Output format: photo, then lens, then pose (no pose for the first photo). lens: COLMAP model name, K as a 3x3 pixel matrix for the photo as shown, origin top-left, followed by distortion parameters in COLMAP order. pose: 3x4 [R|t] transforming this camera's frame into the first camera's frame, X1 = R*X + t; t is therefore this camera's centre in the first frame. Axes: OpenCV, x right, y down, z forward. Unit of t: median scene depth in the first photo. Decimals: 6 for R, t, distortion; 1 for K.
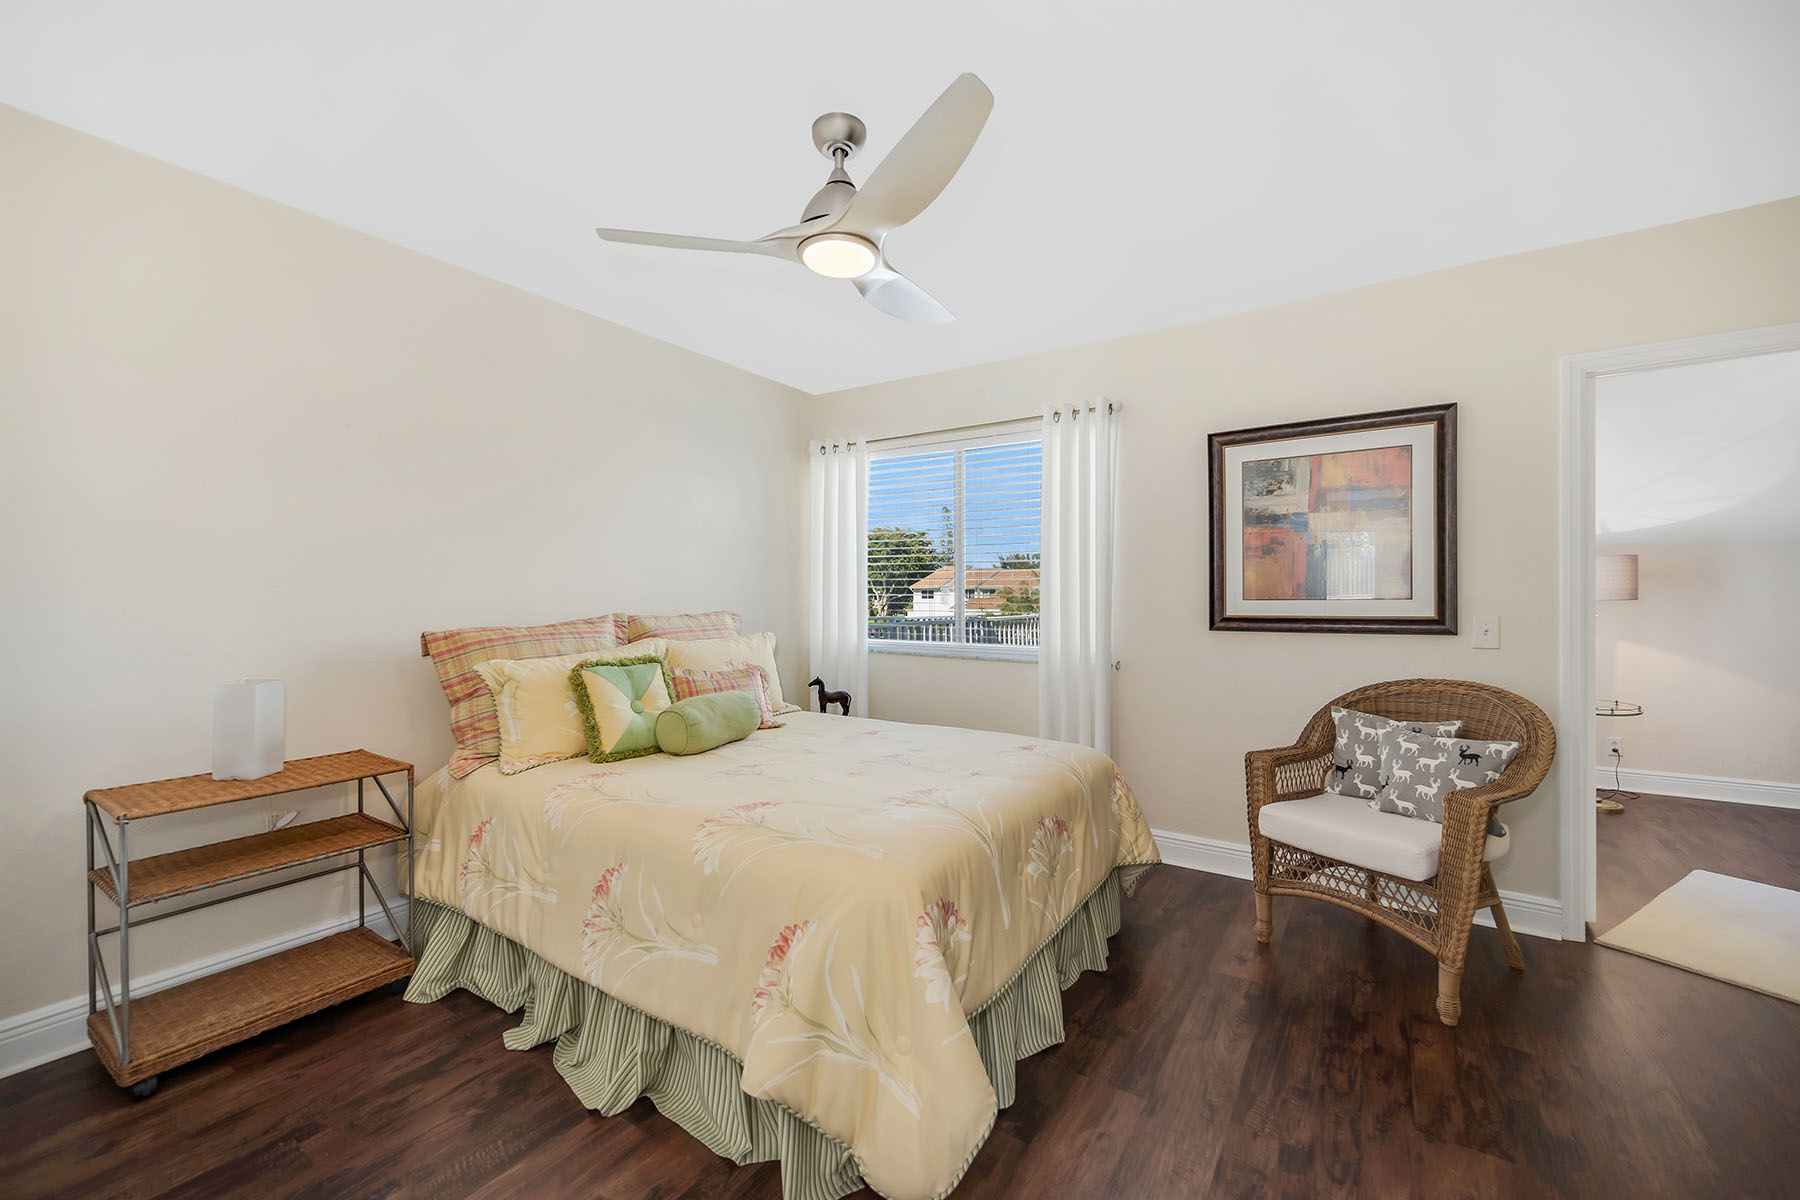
lens RADIAL K [[716.8, 0, 900.0], [0, 716.8, 600.0], [0, 0, 1]] dist [-0.000948, 0.000070]
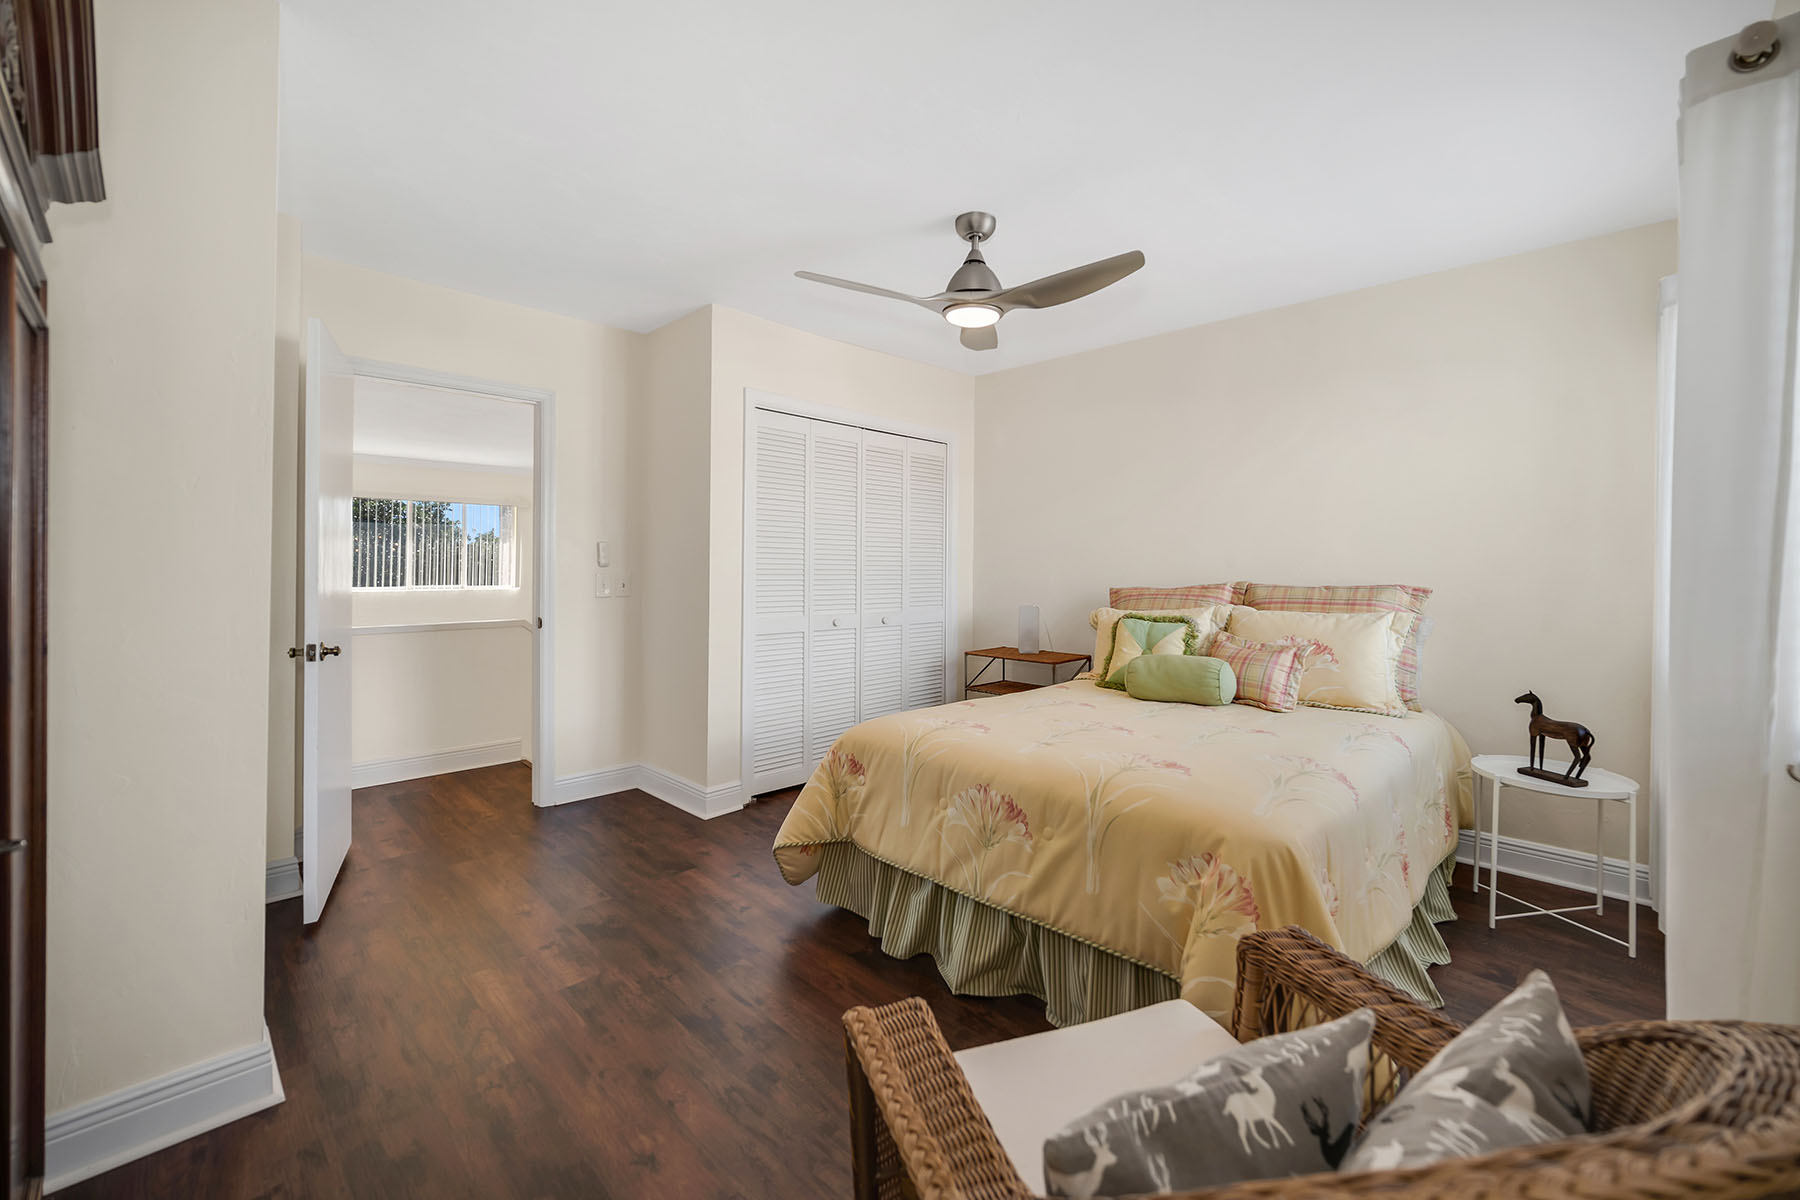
lens RADIAL K [[716.8, 0, 900.0], [0, 716.8, 600.0], [0, 0, 1]] dist [-0.000948, 0.000070]
pose [[-0.195574, 0.045008, -0.979656, 0.785626], [-0.003979, 0.998902, 0.046687, -0.002914], [0.980681, 0.013029, -0.195181, 0.712330]]
